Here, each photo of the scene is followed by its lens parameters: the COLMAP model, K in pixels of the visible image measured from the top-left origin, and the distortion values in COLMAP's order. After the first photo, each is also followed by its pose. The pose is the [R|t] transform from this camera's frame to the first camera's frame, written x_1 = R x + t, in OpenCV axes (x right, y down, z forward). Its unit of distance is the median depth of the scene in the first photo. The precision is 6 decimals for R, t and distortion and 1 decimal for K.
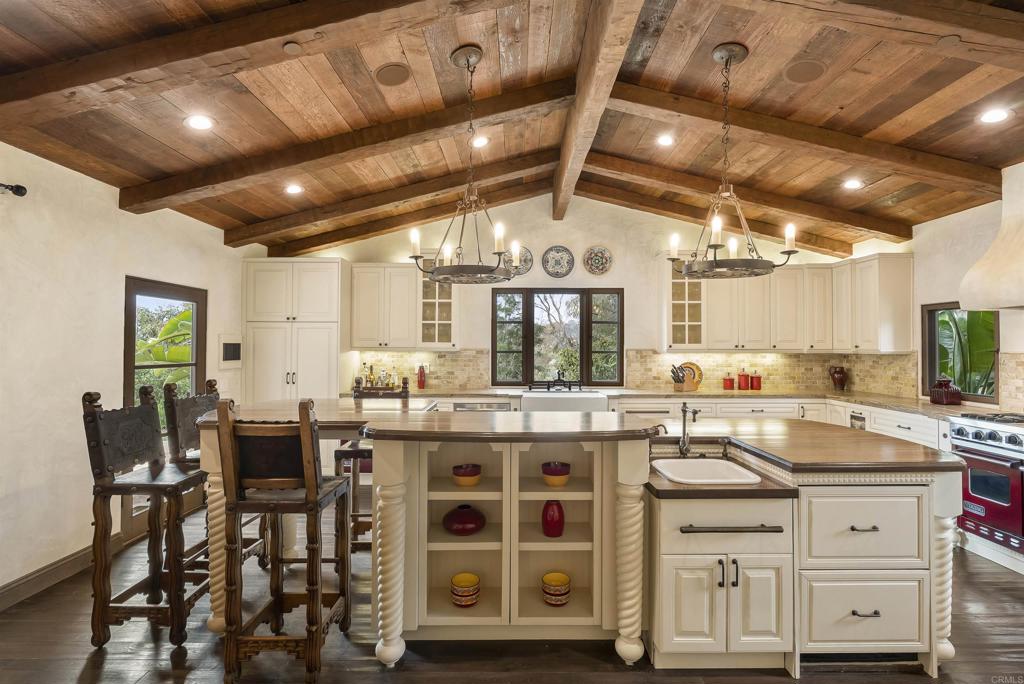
lens RADIAL K [[466.0, 0, 511.2], [0, 466.0, 343.5], [0, 0, 1]] dist [-0.000796, -0.000372]
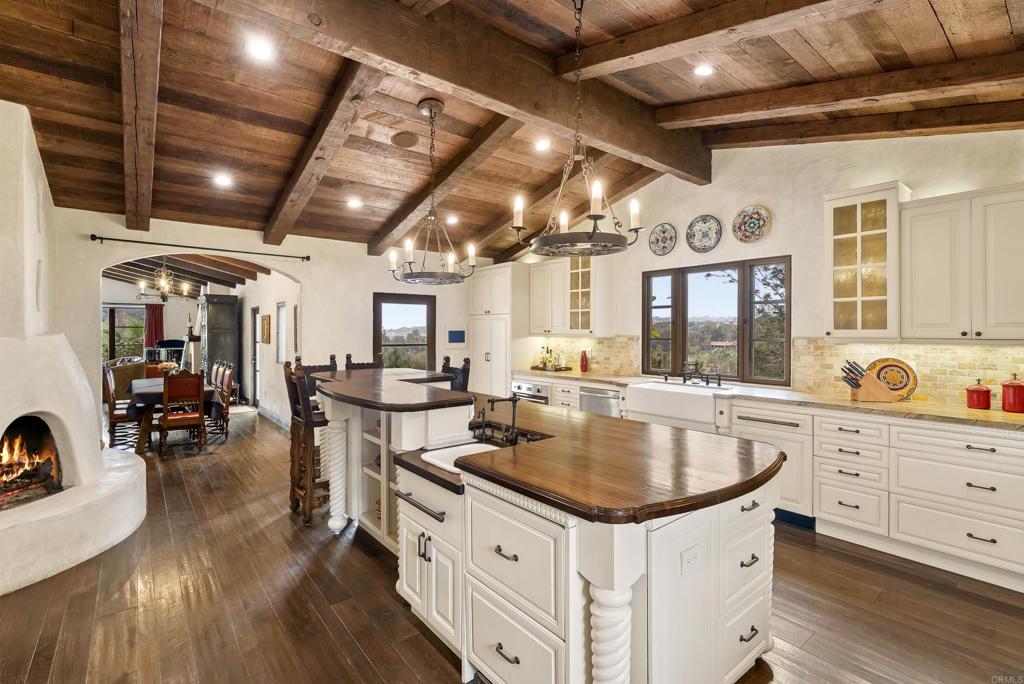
lens RADIAL K [[466.0, 0, 509.0], [0, 466.0, 335.2], [0, 0, 1]] dist [-0.000796, -0.000372]
pose [[0.628684, 0.005371, -0.777642, 0.540648], [0.005055, 0.999927, 0.010993, -0.001194], [0.777644, -0.010842, 0.628611, 0.184094]]
